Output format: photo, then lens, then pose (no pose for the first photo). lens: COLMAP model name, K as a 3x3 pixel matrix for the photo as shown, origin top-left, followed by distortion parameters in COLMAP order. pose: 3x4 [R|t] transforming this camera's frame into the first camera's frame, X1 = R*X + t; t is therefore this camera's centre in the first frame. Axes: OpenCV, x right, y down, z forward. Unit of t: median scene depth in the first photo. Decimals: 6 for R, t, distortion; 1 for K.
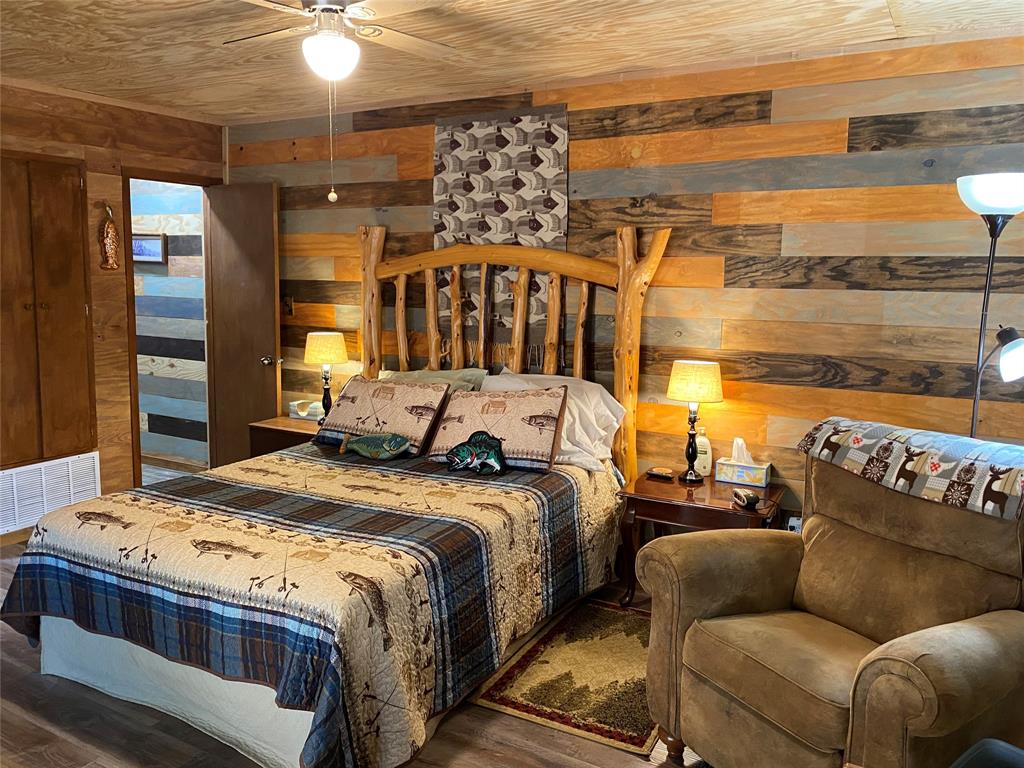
lens RADIAL K [[780.9, 0, 510.2], [0, 780.9, 381.0], [0, 0, 1]] dist [-0.000993, 0.004562]
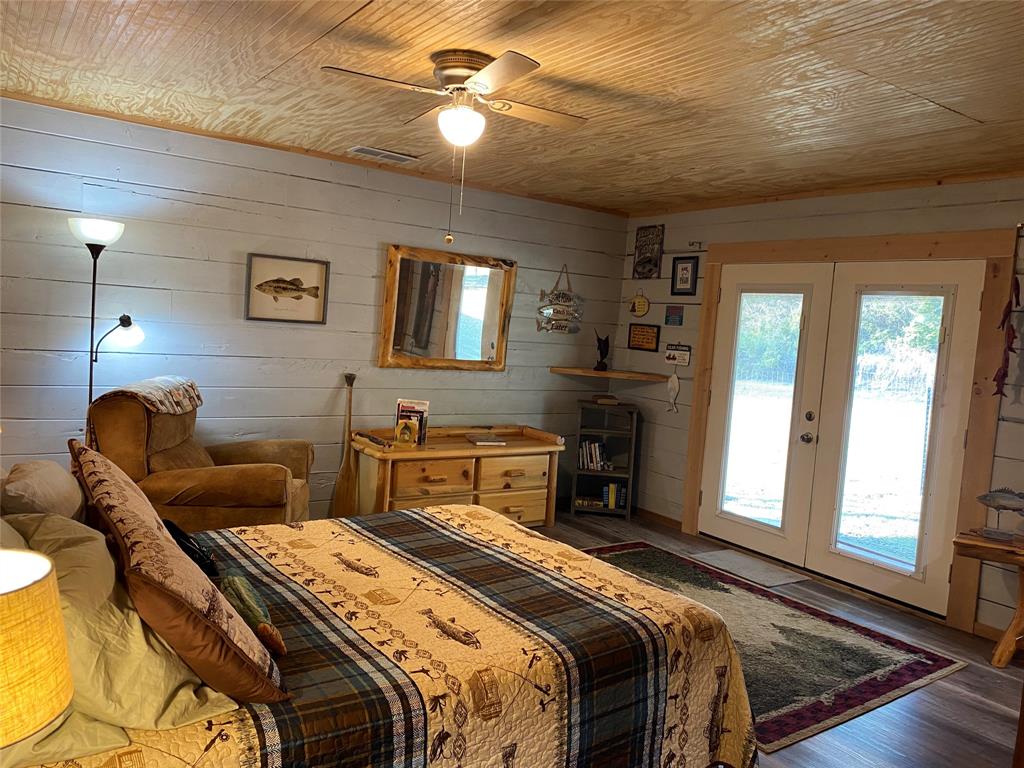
lens RADIAL K [[780.9, 0, 512.8], [0, 780.9, 382.7], [0, 0, 1]] dist [-0.000993, 0.004562]
pose [[-0.895692, -0.091235, 0.435216, -0.591424], [0.001177, 0.978236, 0.207491, -0.248594], [-0.444674, 0.186360, -0.876091, 1.801401]]
